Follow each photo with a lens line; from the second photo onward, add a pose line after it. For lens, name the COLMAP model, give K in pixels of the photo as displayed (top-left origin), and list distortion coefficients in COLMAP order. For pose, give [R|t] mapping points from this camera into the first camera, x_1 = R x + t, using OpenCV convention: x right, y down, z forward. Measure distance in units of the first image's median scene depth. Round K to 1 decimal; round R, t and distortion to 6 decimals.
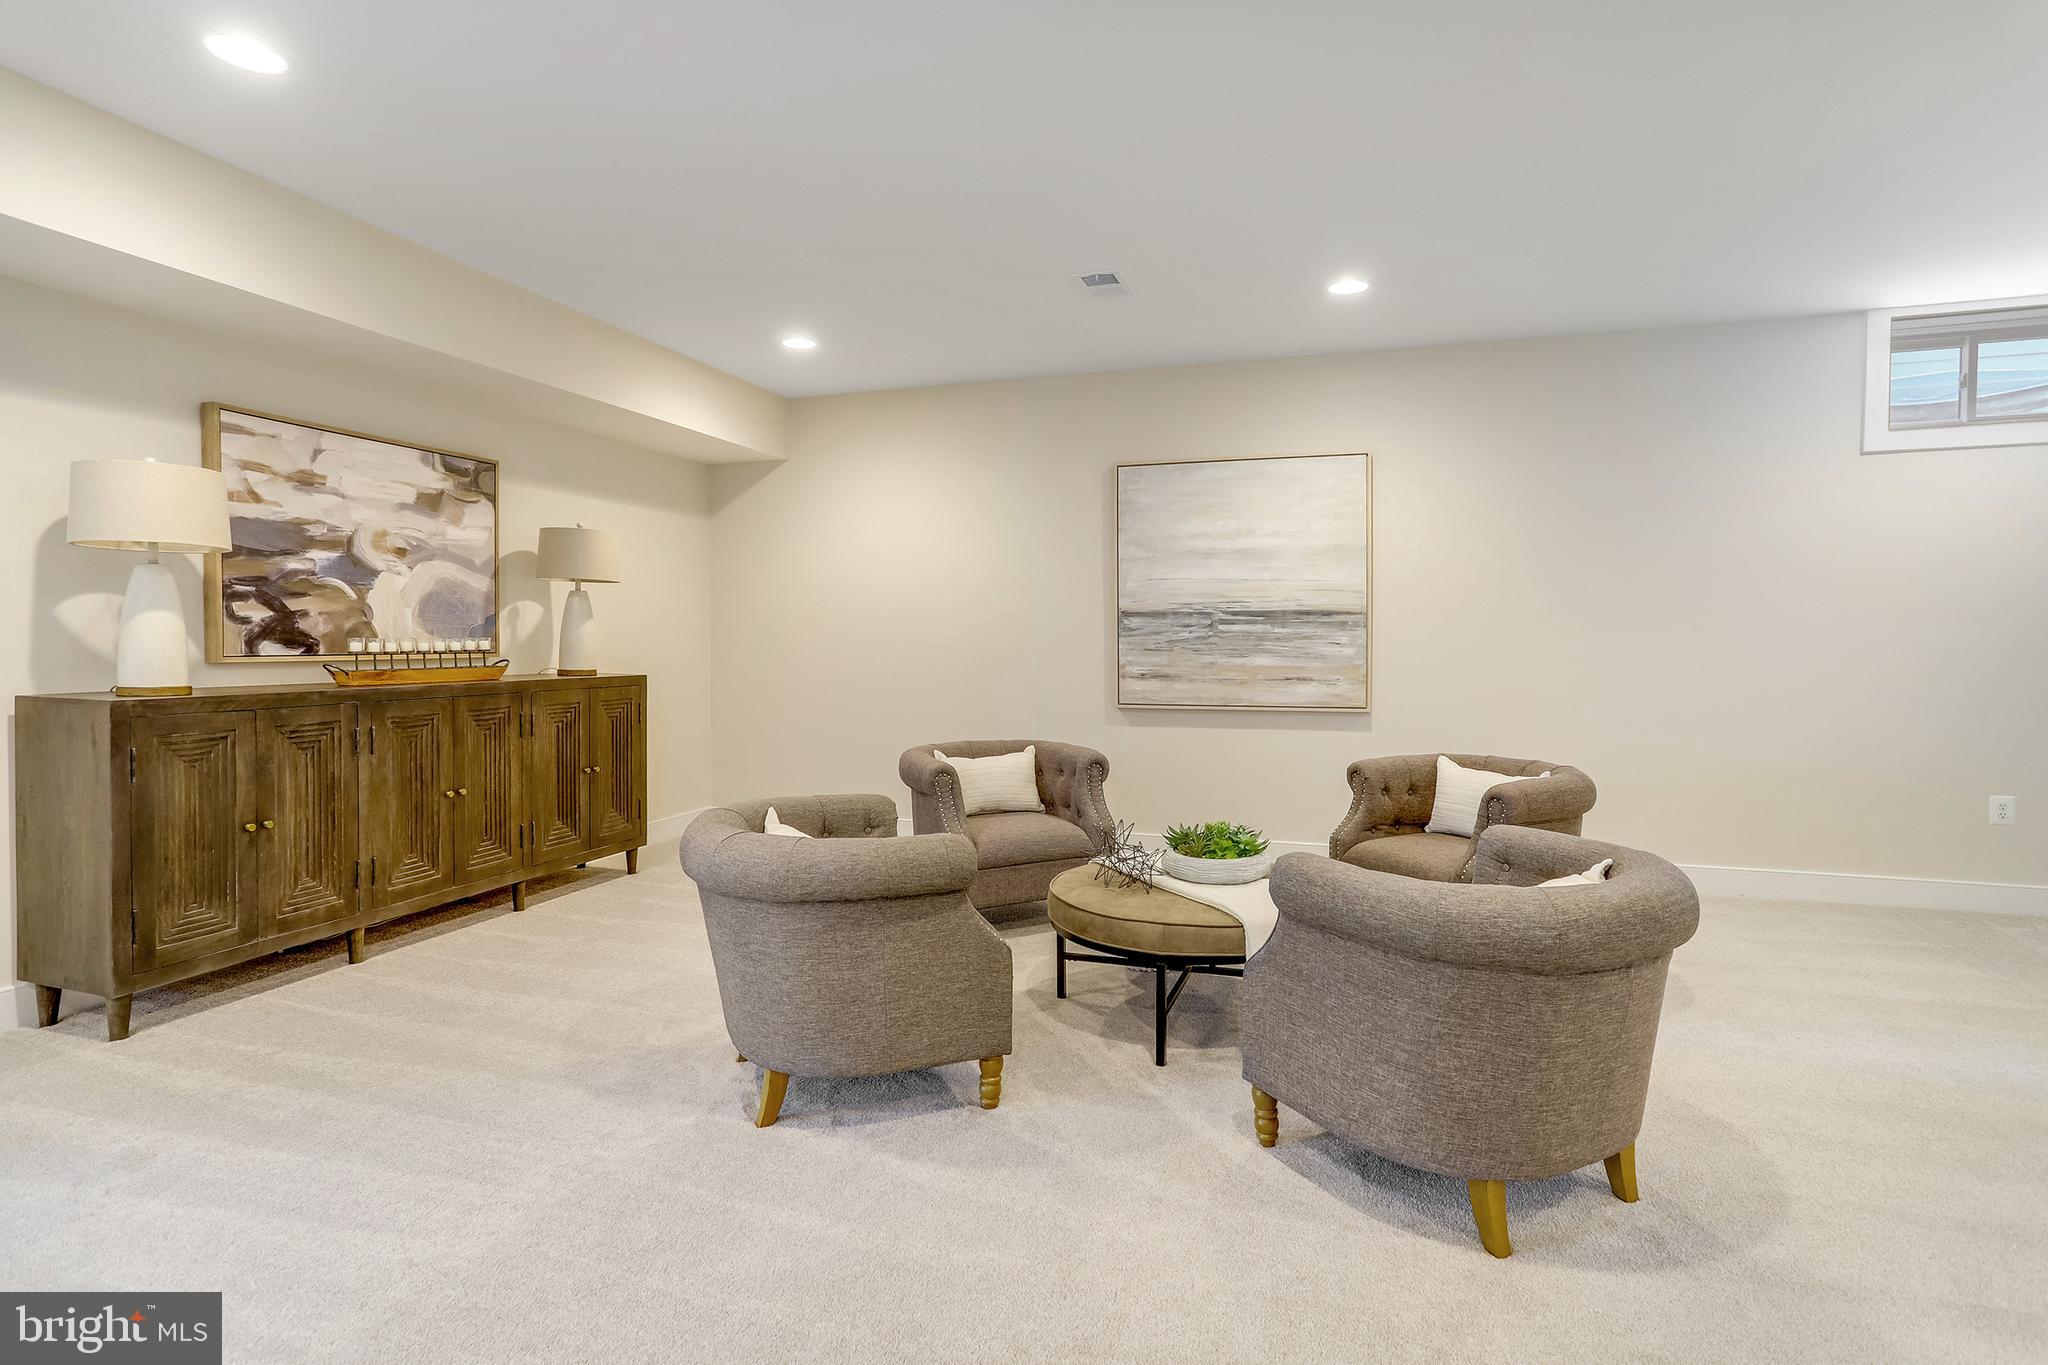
lens RADIAL K [[982.8, 0, 1034.4], [0, 982.8, 662.2], [0, 0, 1]] dist [-0.060130, 0.032472]
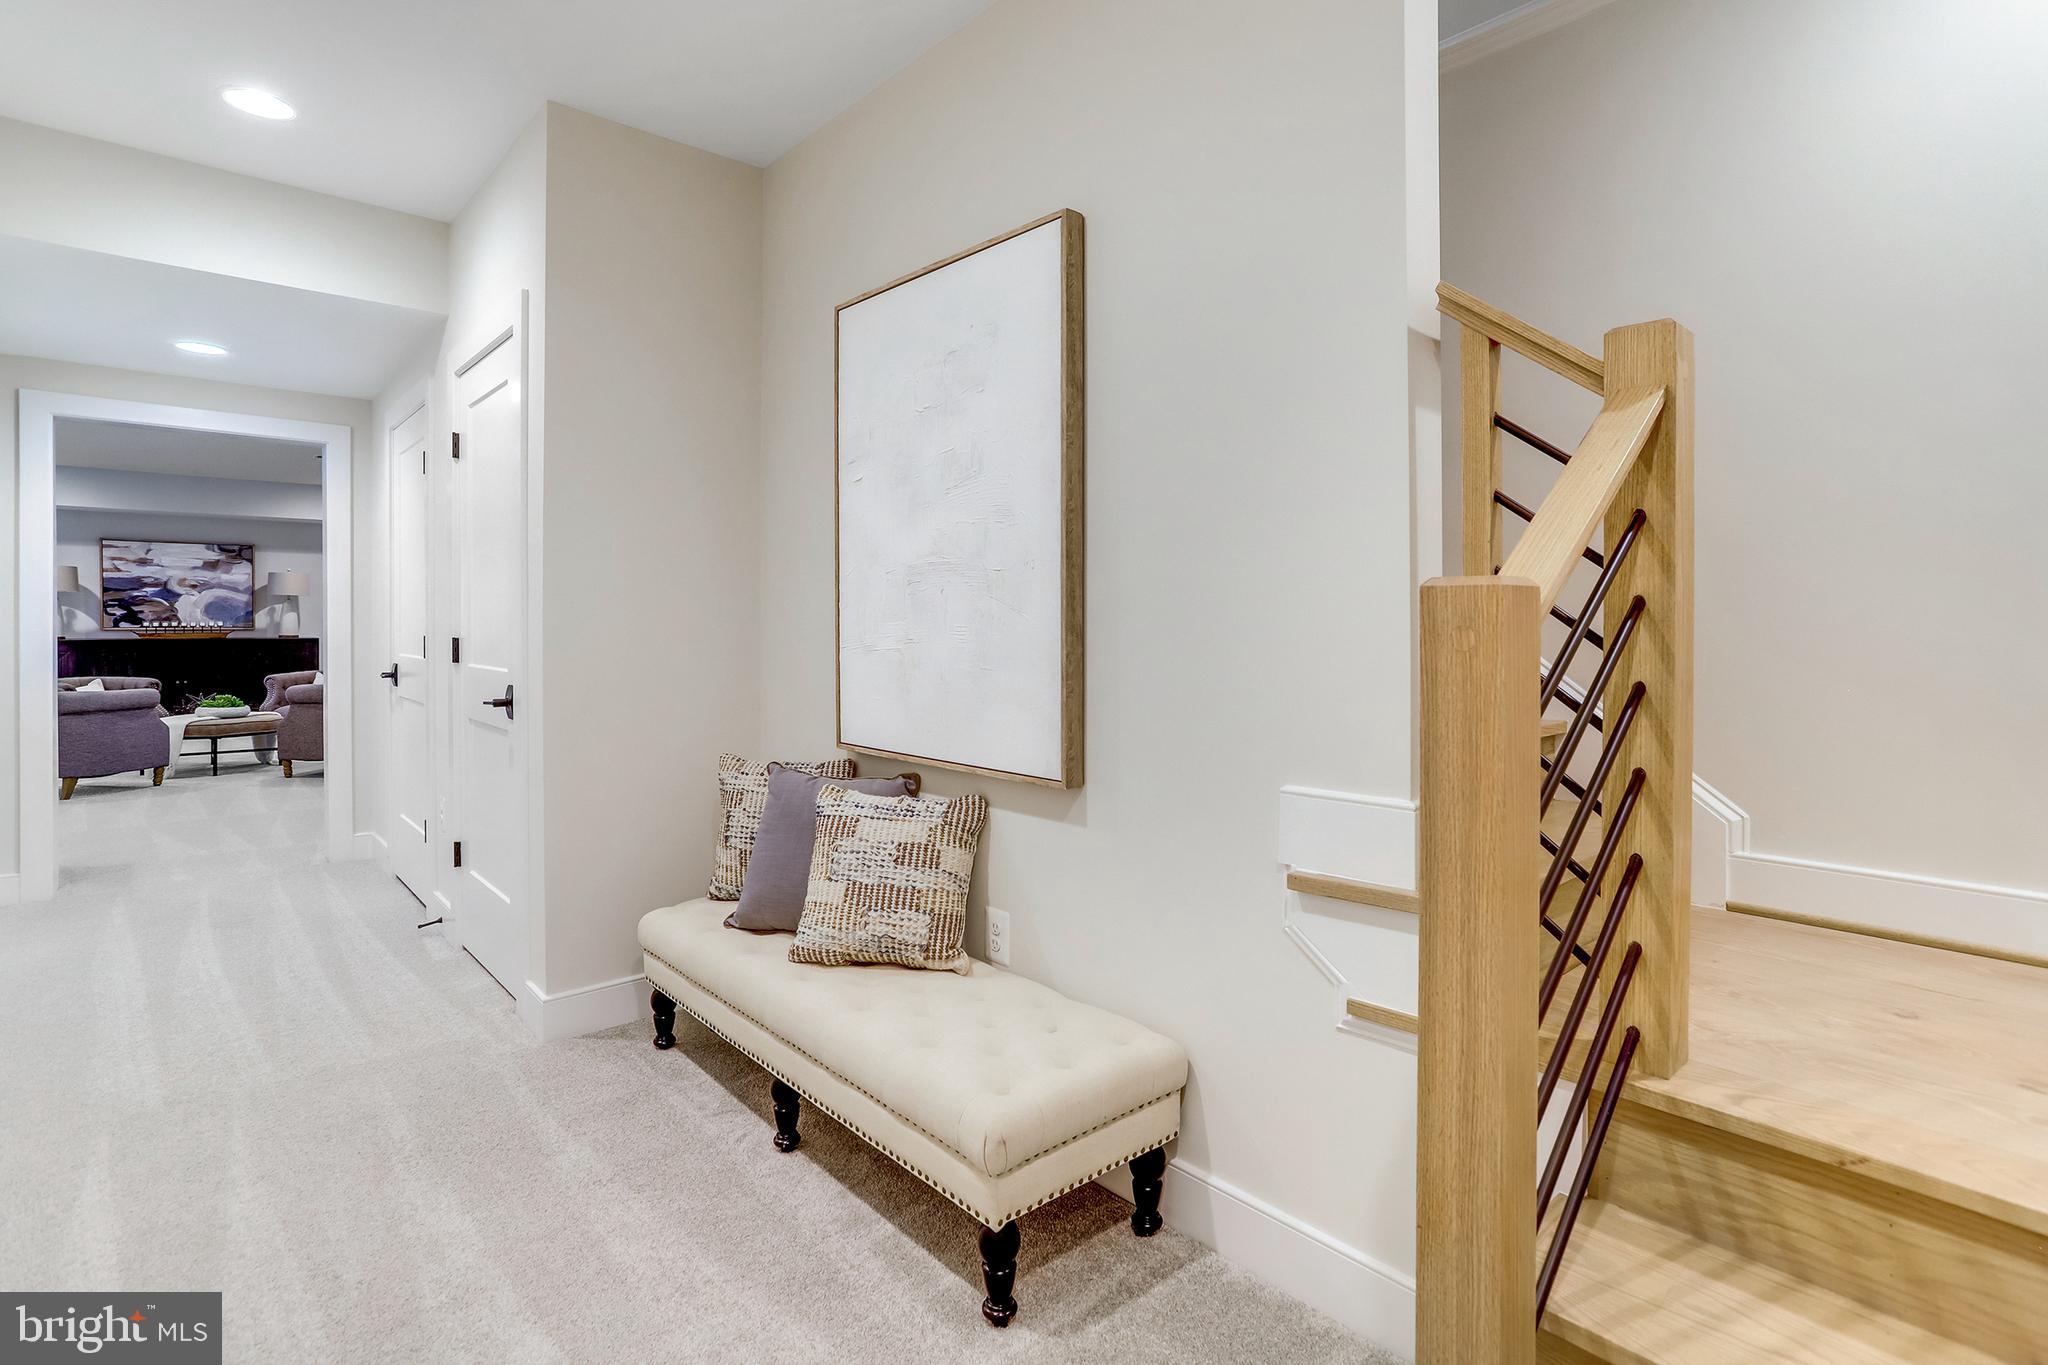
lens RADIAL K [[1007.7, 0, 1037.2], [0, 1007.7, 639.3], [0, 0, 1]] dist [-0.062303, 0.035716]
pose [[0.866888, 0.010609, -0.498391, 2.359048], [-0.014084, 0.999896, -0.003214, -0.000342], [0.498305, 0.009805, 0.866946, -0.103514]]
